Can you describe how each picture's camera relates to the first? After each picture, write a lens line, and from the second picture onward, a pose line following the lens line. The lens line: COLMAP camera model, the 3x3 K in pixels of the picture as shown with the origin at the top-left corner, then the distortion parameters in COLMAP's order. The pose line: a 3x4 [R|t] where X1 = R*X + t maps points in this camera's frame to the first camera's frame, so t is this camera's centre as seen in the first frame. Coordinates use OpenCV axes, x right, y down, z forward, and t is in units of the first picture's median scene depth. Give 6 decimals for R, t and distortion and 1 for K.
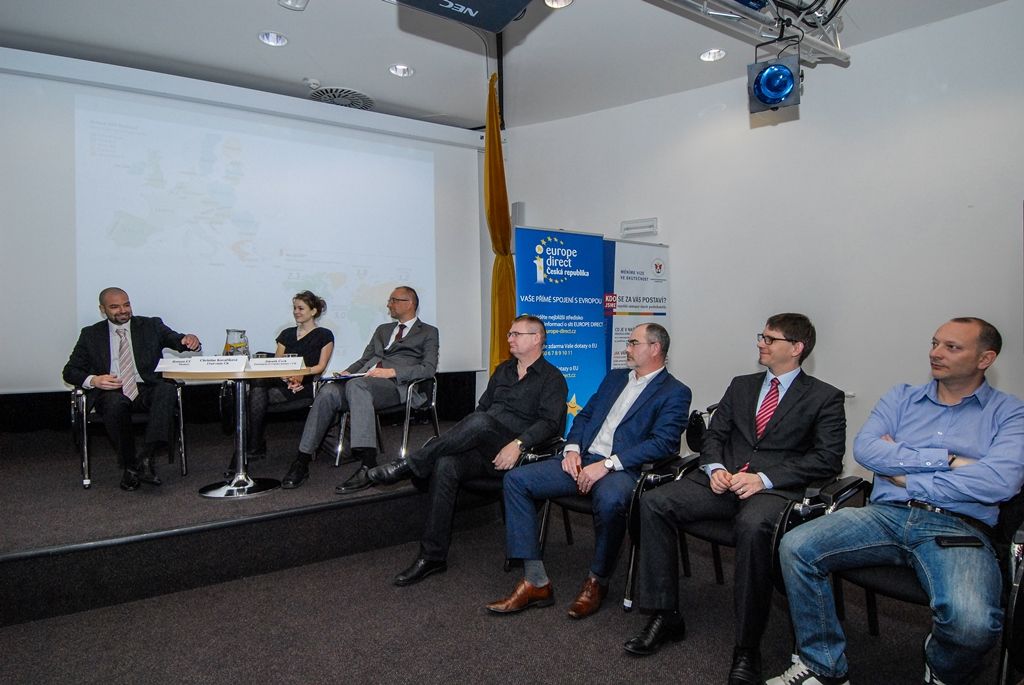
lens RADIAL K [[573.4, 0, 510.6], [0, 573.4, 348.0], [0, 0, 1]] dist [0.003210, -0.000298]
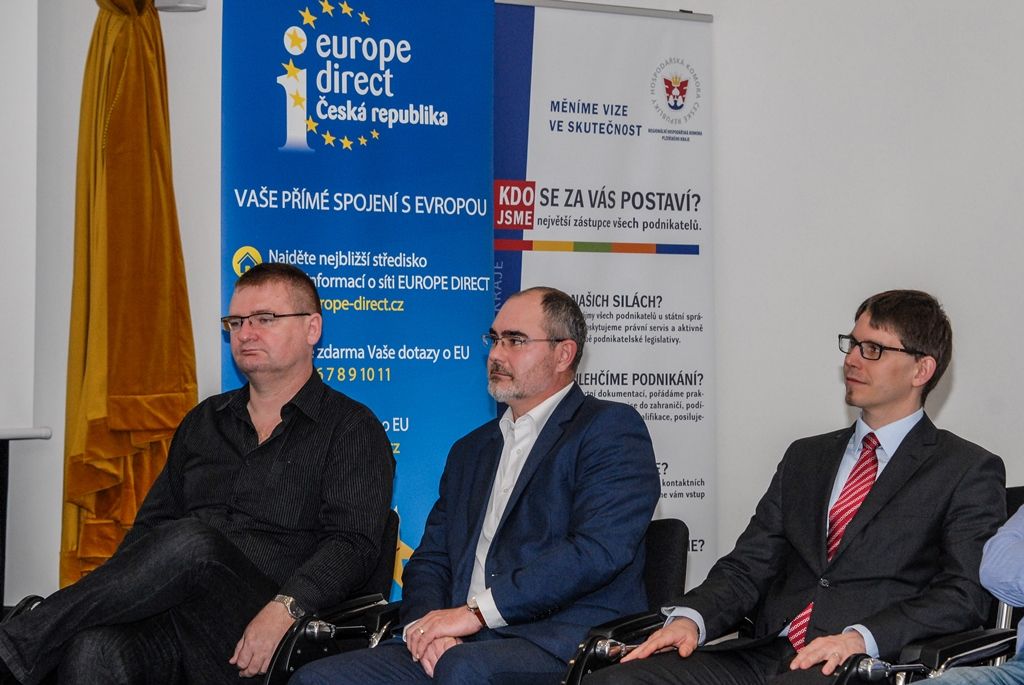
lens RADIAL K [[3612.3, 0, 511.1], [0, 3612.3, 342.0], [0, 0, 1]] dist [0.453729, 0.000000]
pose [[0.983795, 0.020067, 0.178171, -0.180067], [-0.019333, 0.999796, -0.005855, 0.001346], [-0.178252, 0.002316, 0.983982, -0.948925]]
